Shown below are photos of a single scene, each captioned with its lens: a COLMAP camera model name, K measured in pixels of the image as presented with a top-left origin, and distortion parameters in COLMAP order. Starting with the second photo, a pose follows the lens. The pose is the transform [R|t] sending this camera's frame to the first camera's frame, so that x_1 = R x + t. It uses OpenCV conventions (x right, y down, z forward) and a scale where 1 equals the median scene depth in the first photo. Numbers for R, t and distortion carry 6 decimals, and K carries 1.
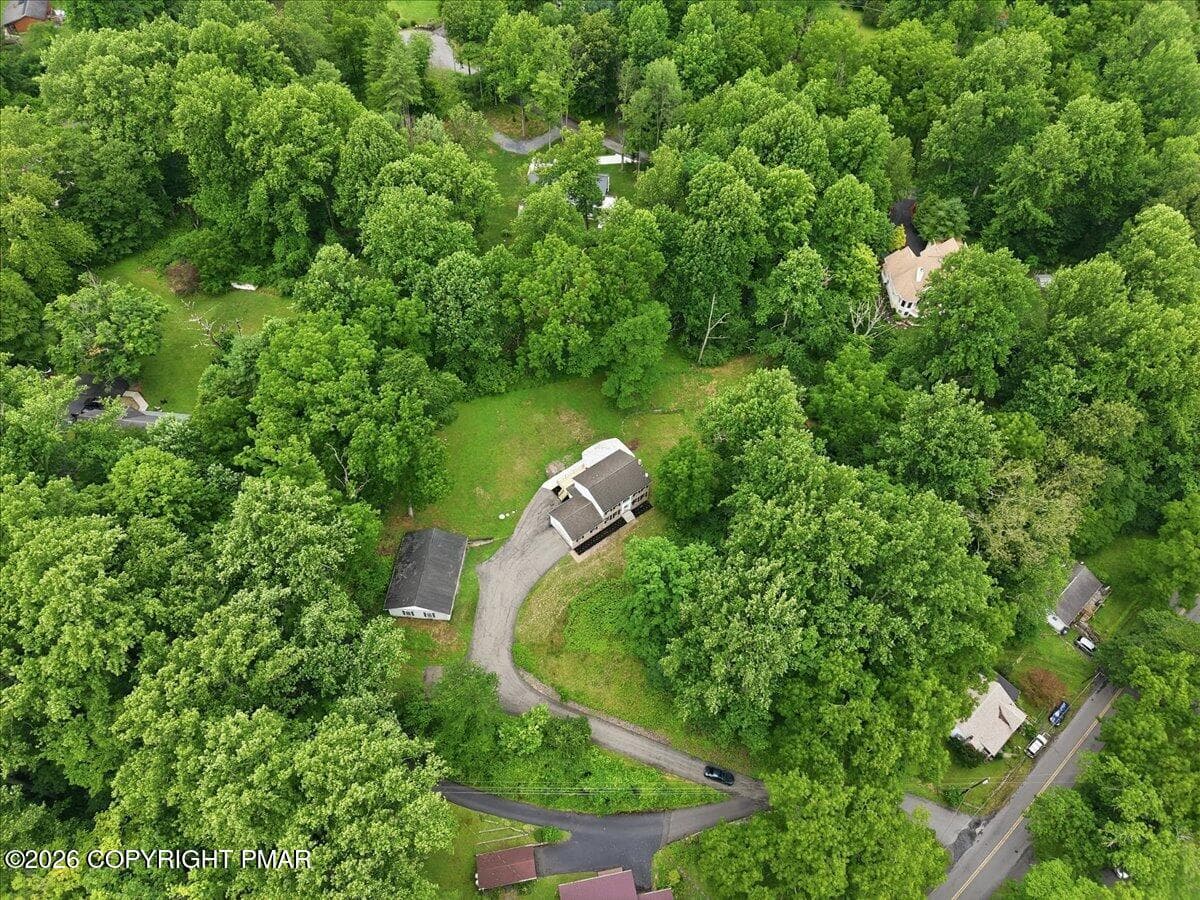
lens RADIAL K [[831.2, 0, 600.0], [0, 831.2, 450.0], [0, 0, 1]] dist [0.027763, -0.022522]
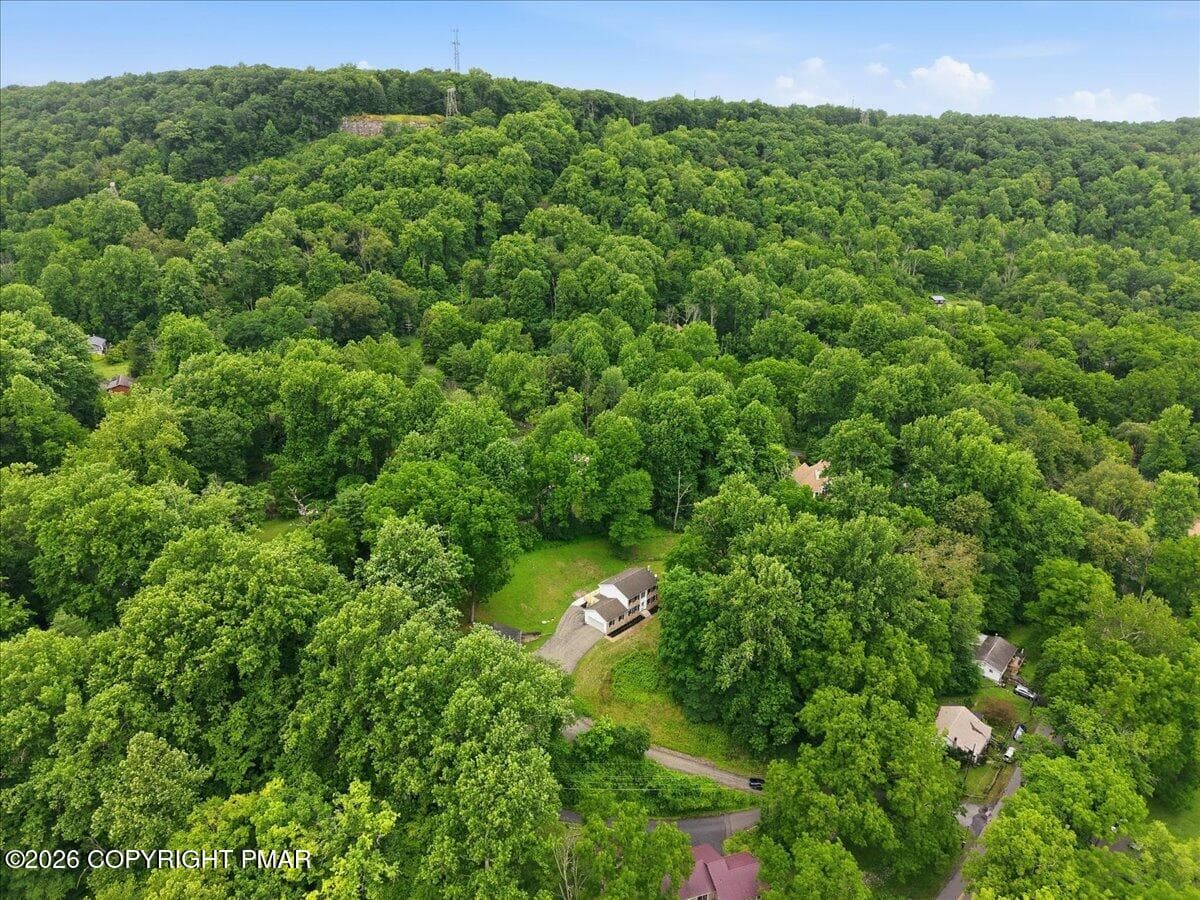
lens RADIAL K [[831.2, 0, 600.0], [0, 831.2, 450.0], [0, 0, 1]] dist [0.027763, -0.022522]
pose [[0.989078, -0.056451, 0.136156, -0.190156], [0.119911, 0.845345, -0.520590, 0.515888], [-0.085711, 0.531230, 0.842881, -0.181827]]
